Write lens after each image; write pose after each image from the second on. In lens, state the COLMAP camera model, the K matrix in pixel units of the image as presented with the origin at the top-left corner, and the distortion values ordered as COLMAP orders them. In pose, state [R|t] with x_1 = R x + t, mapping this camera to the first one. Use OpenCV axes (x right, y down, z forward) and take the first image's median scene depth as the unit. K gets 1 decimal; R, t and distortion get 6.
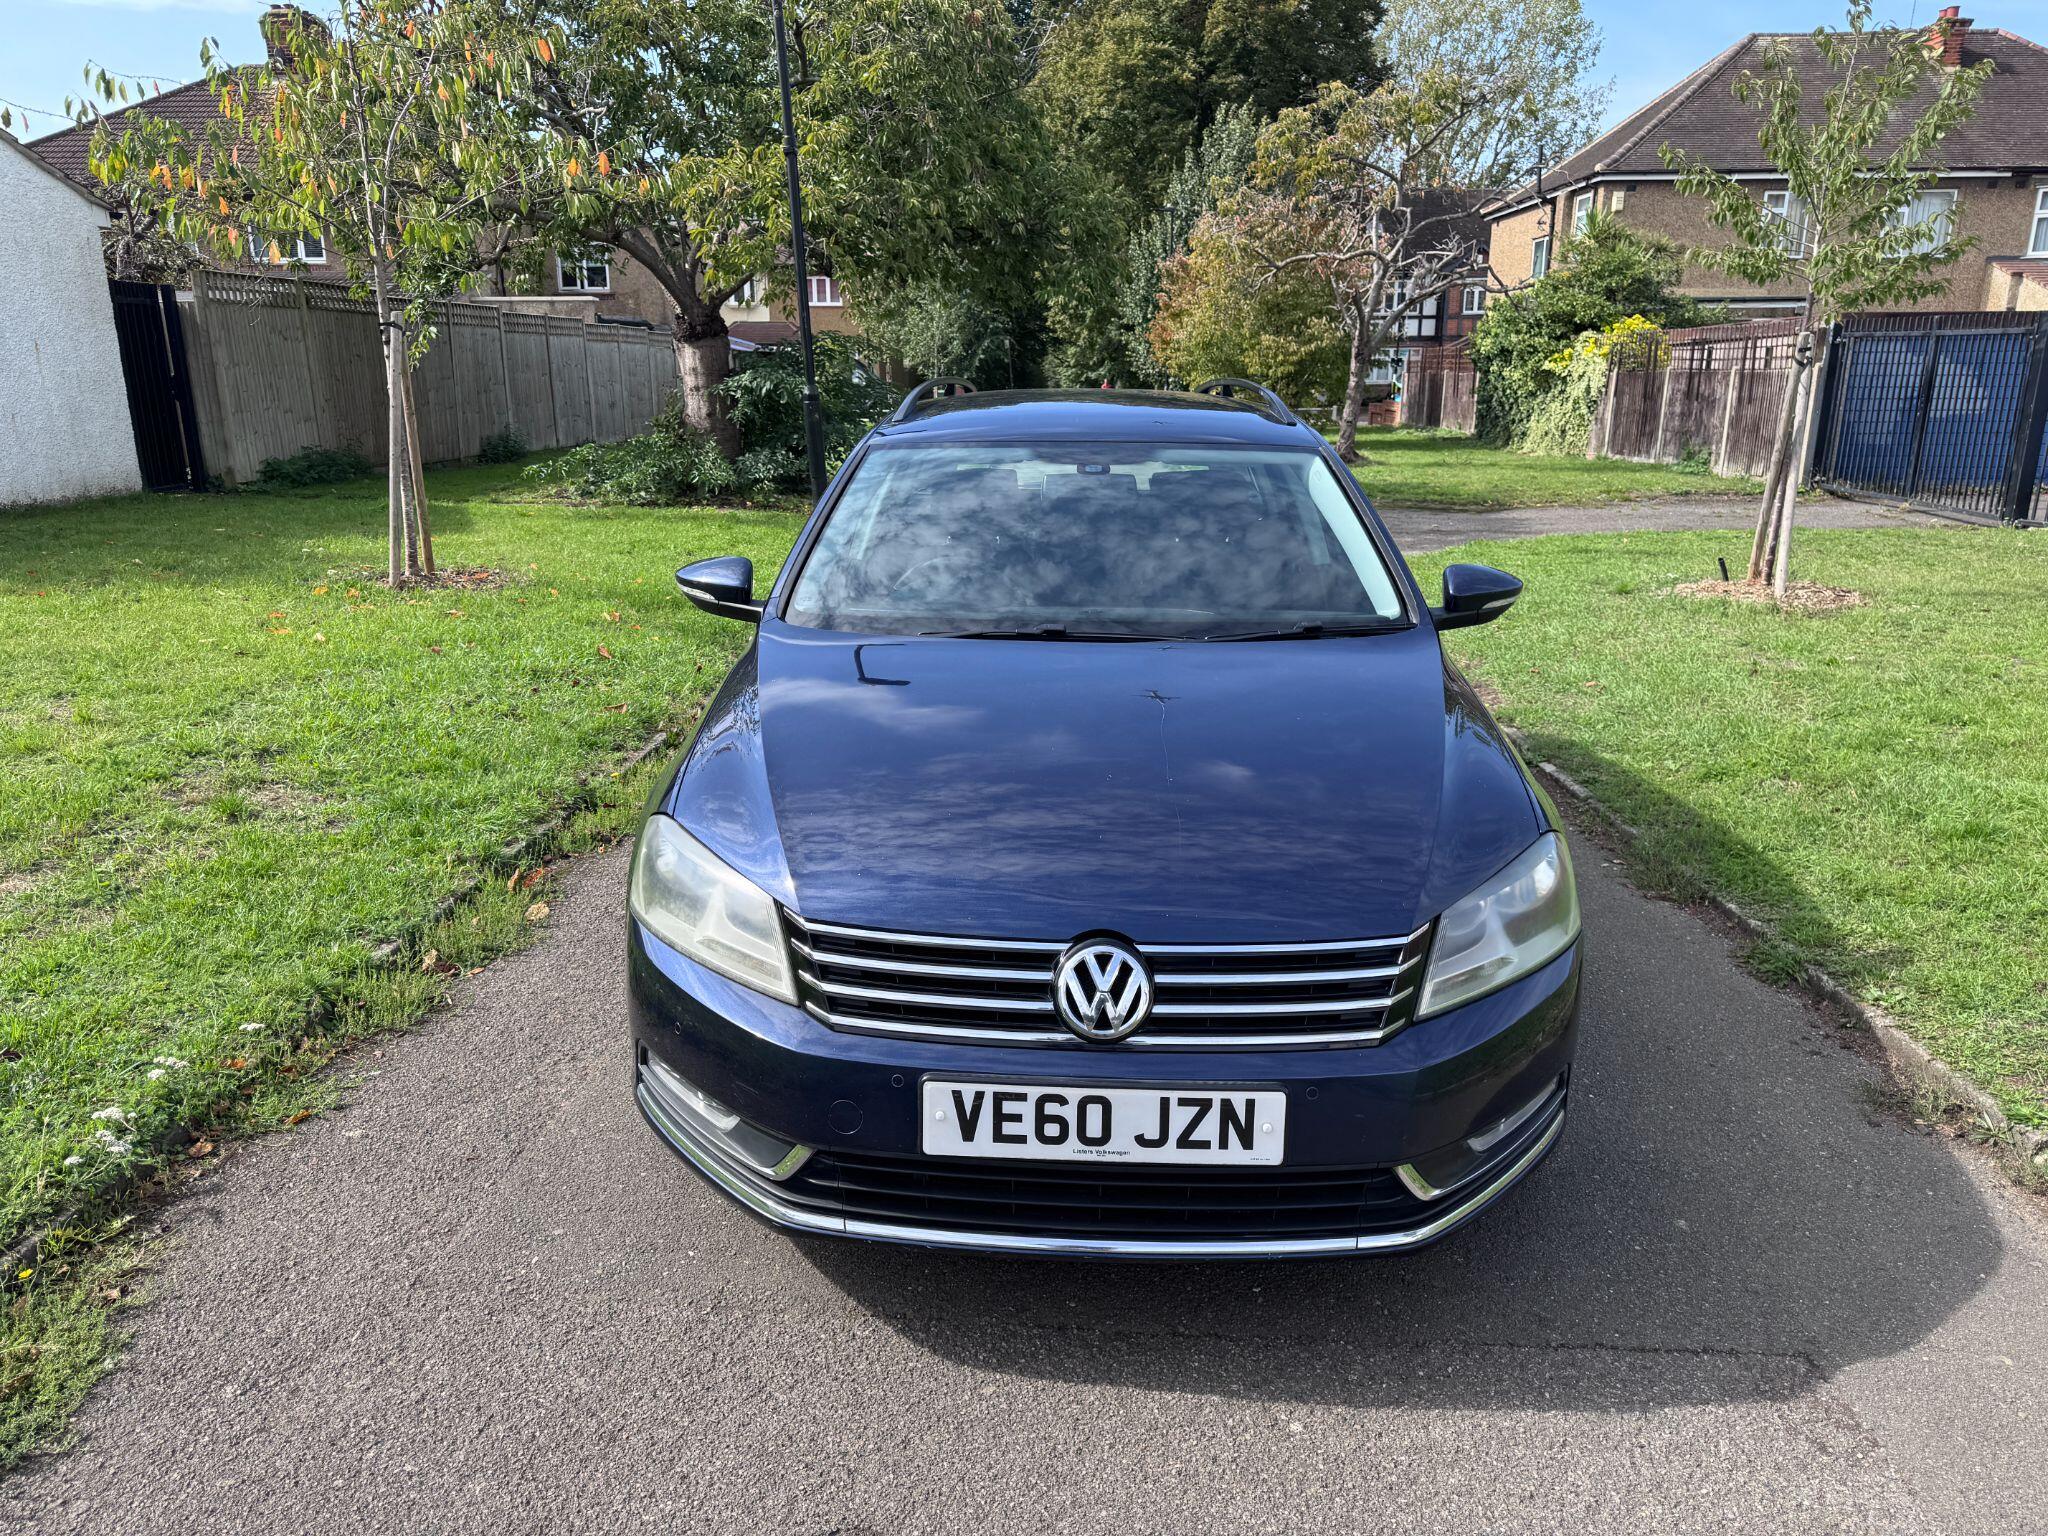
lens RADIAL K [[1460.1, 0, 1024.0], [0, 1460.1, 768.0], [0, 0, 1]] dist [0.062982, -0.066708]
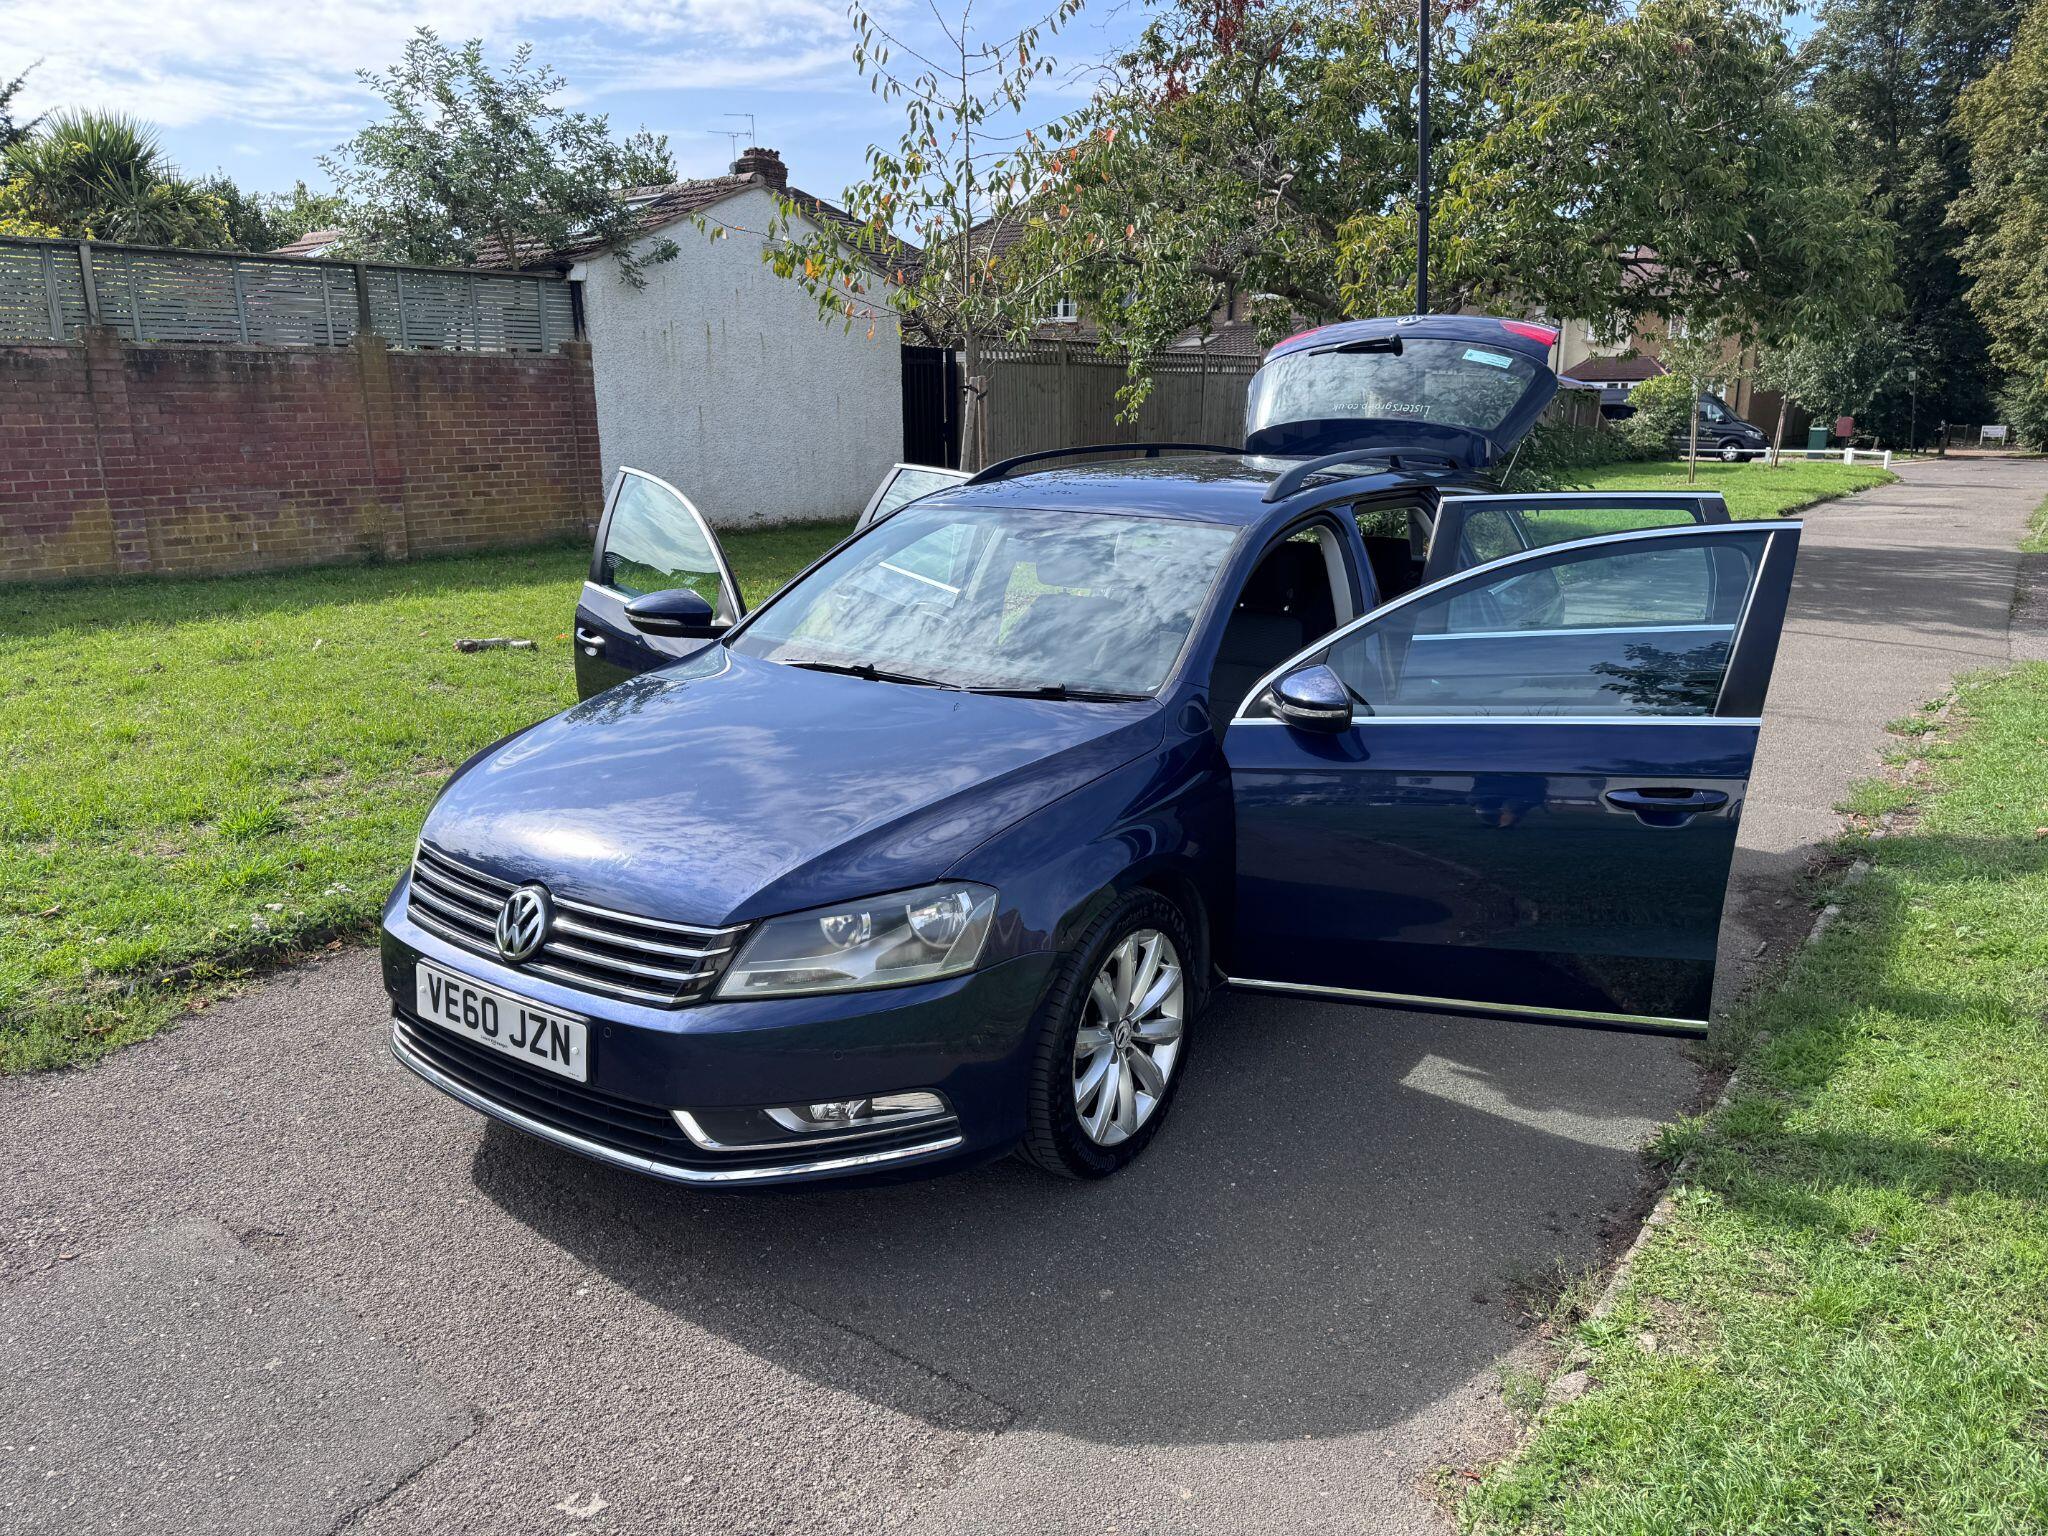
lens RADIAL K [[1450.2, 0, 1024.0], [0, 1450.2, 768.0], [0, 0, 1]] dist [0.024339, -0.026055]
pose [[0.844539, 0.129662, -0.519560, 1.052605], [-0.140283, 0.989929, 0.019021, -0.073881], [0.516793, 0.056822, 0.854222, 0.092964]]
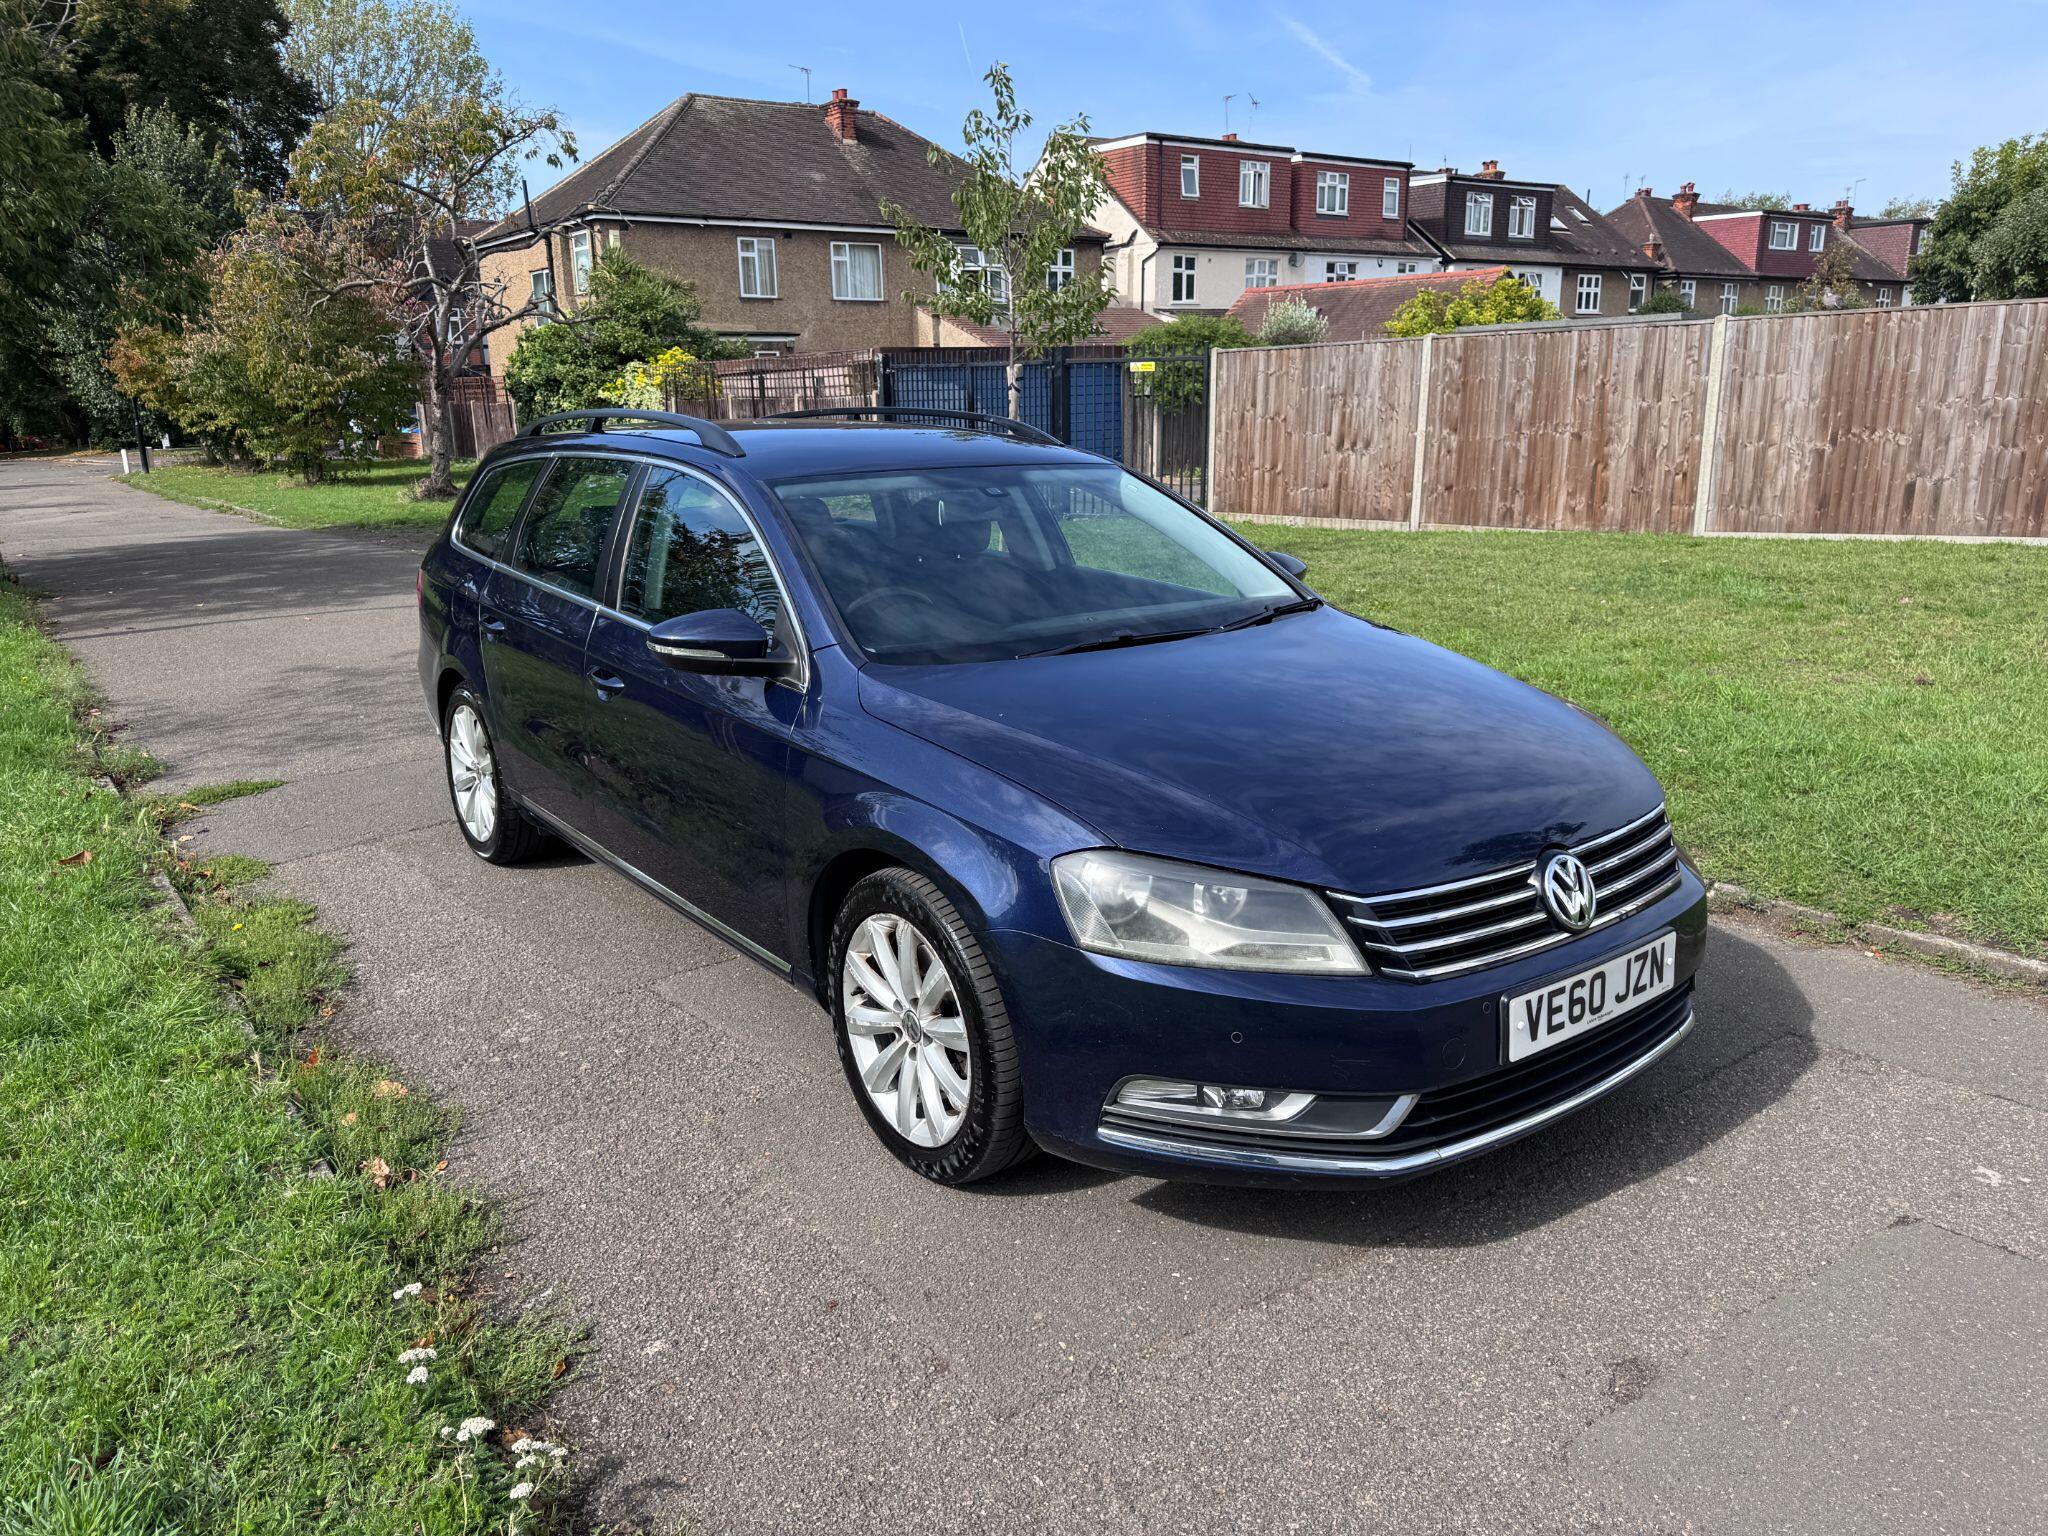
lens RADIAL K [[1458.6, 0, 1023.6], [0, 1458.6, 779.2], [0, 0, 1]] dist [0.029932, -0.033704]
pose [[0.767746, -0.179325, 0.615149, -0.976865], [0.185827, 0.981093, 0.054079, -0.085363], [-0.613217, 0.072792, 0.786554, 0.294636]]
